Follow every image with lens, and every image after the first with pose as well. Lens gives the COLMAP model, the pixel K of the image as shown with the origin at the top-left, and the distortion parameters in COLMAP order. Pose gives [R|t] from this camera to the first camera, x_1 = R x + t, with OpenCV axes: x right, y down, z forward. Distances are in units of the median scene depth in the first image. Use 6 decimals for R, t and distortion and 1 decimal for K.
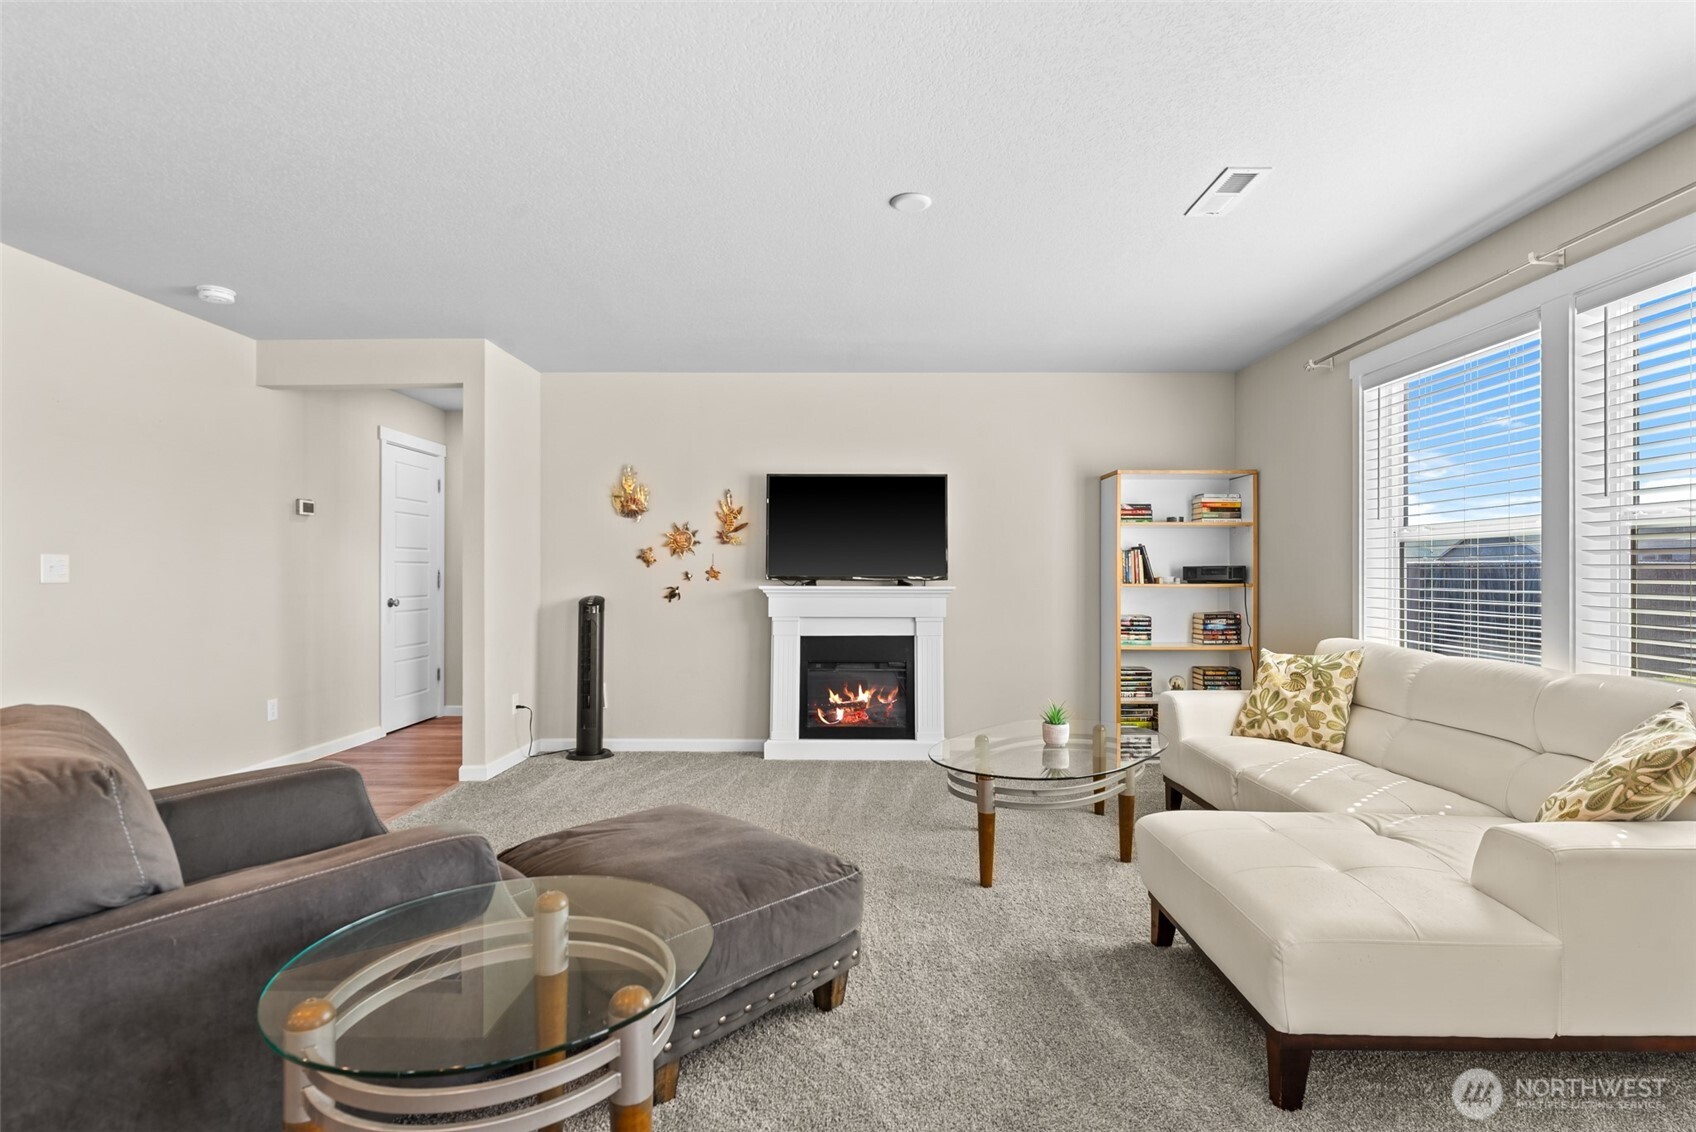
lens RADIAL K [[803.6, 0, 877.1], [0, 803.6, 574.5], [0, 0, 1]] dist [0.001799, 0.000587]
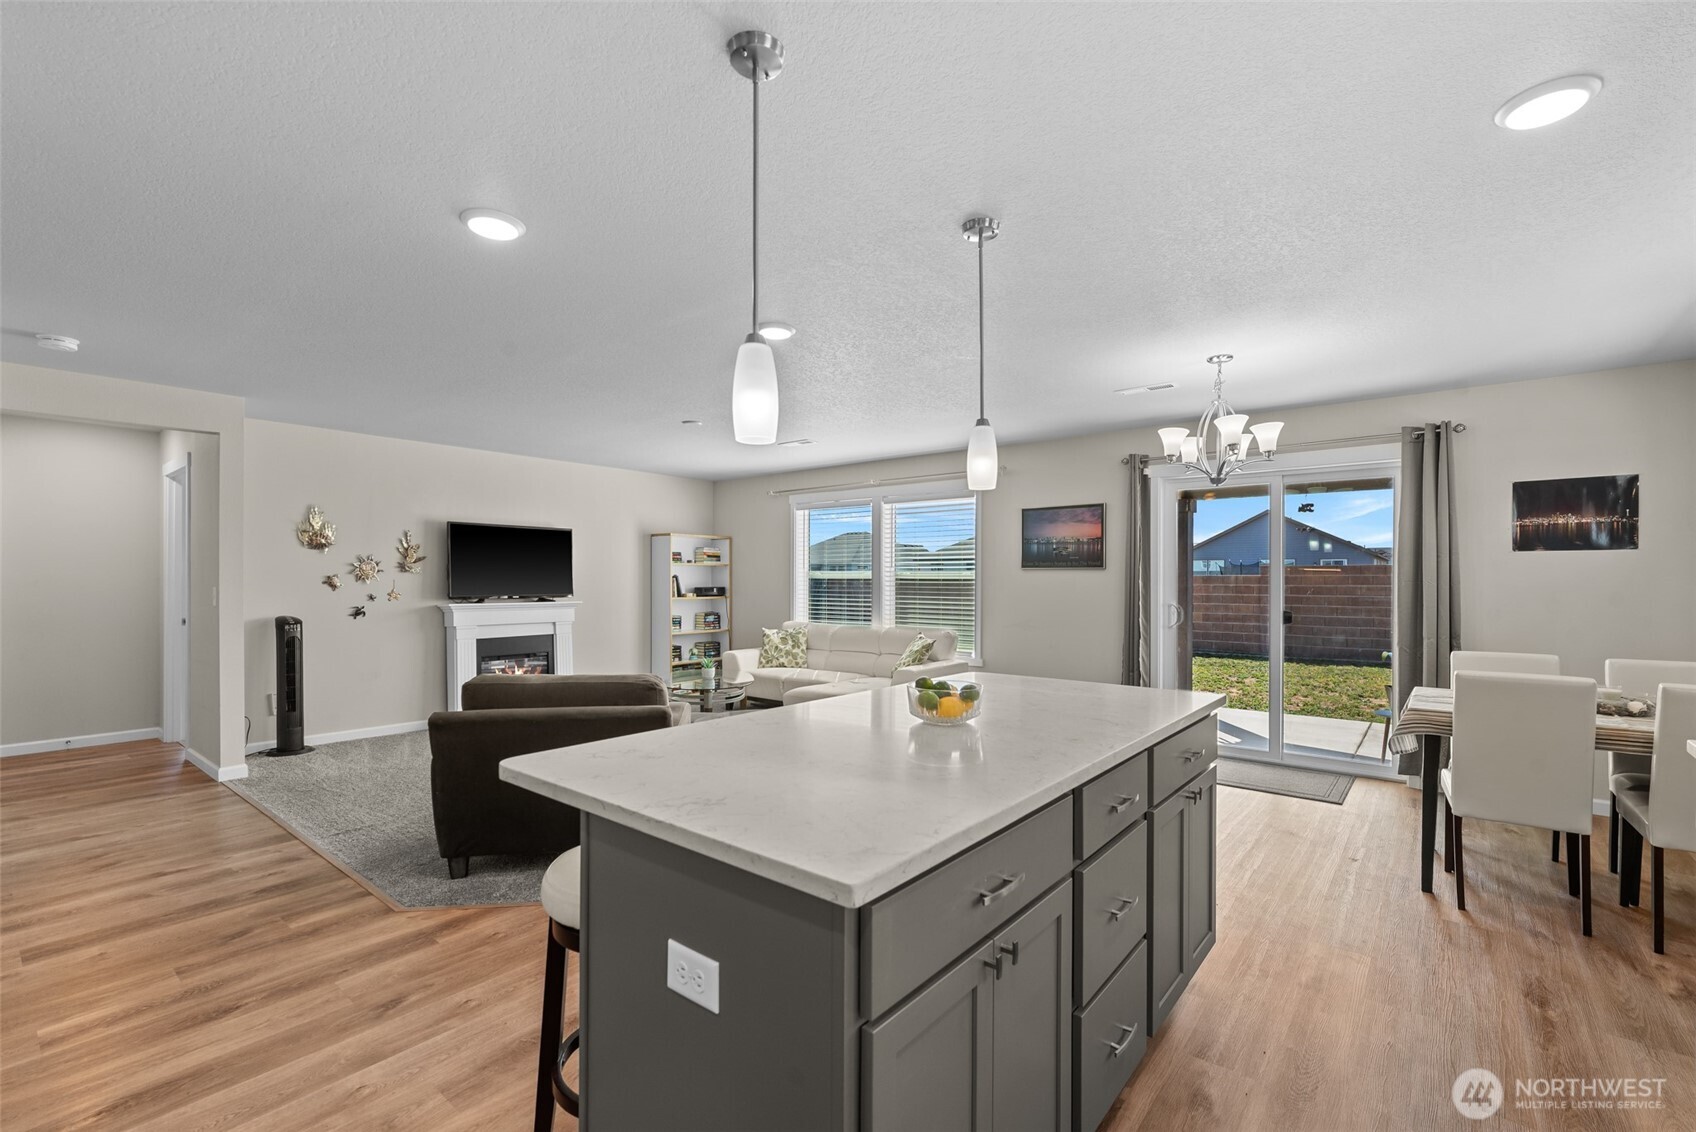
lens RADIAL K [[724.4, 0, 829.7], [0, 724.4, 591.8], [0, 0, 1]] dist [-0.001644, 0.000031]
pose [[0.645477, -0.013036, 0.763668, -0.662333], [0.000323, 0.999859, 0.016795, -0.026954], [-0.763780, -0.010594, 0.645390, -0.284173]]
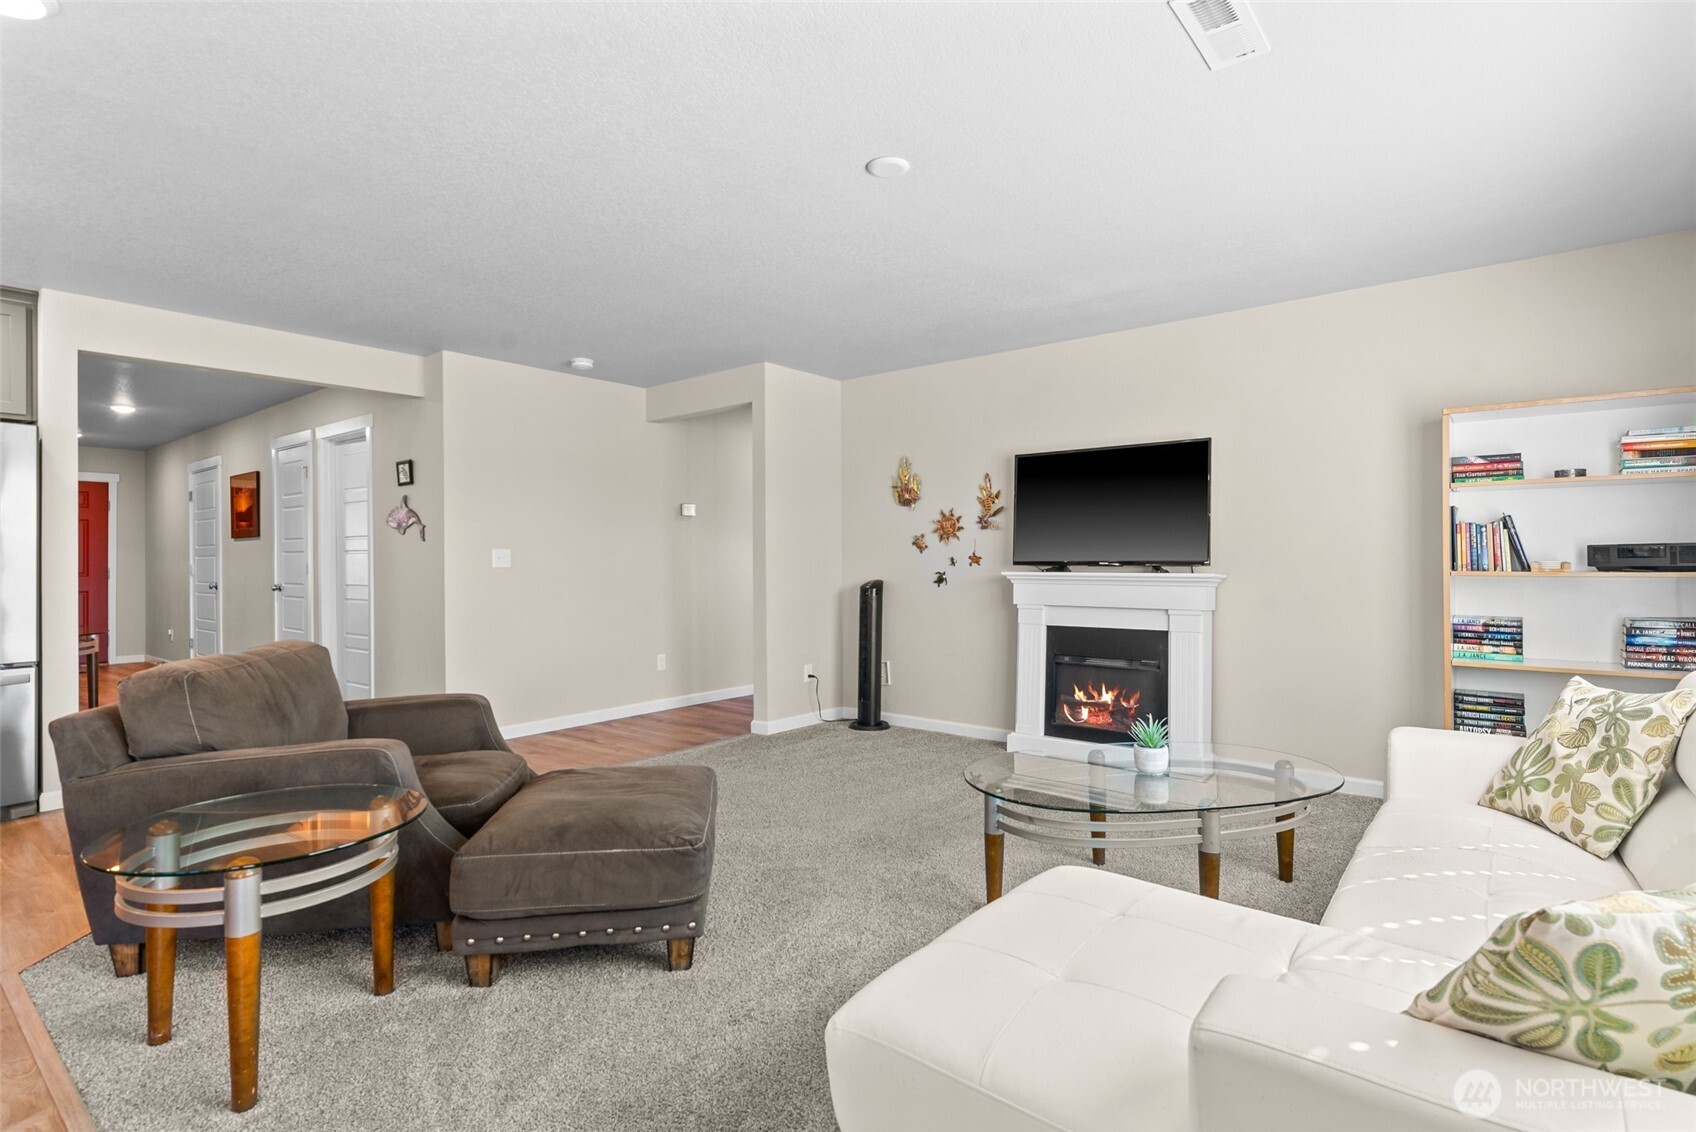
lens RADIAL K [[825.1, 0, 878.9], [0, 825.1, 558.0], [0, 0, 1]] dist [-0.000981, -0.000445]
pose [[0.791504, -0.004695, -0.611145, 0.340360], [0.005019, 0.999987, -0.001182, -0.001759], [0.611143, -0.002131, 0.791517, 0.122911]]
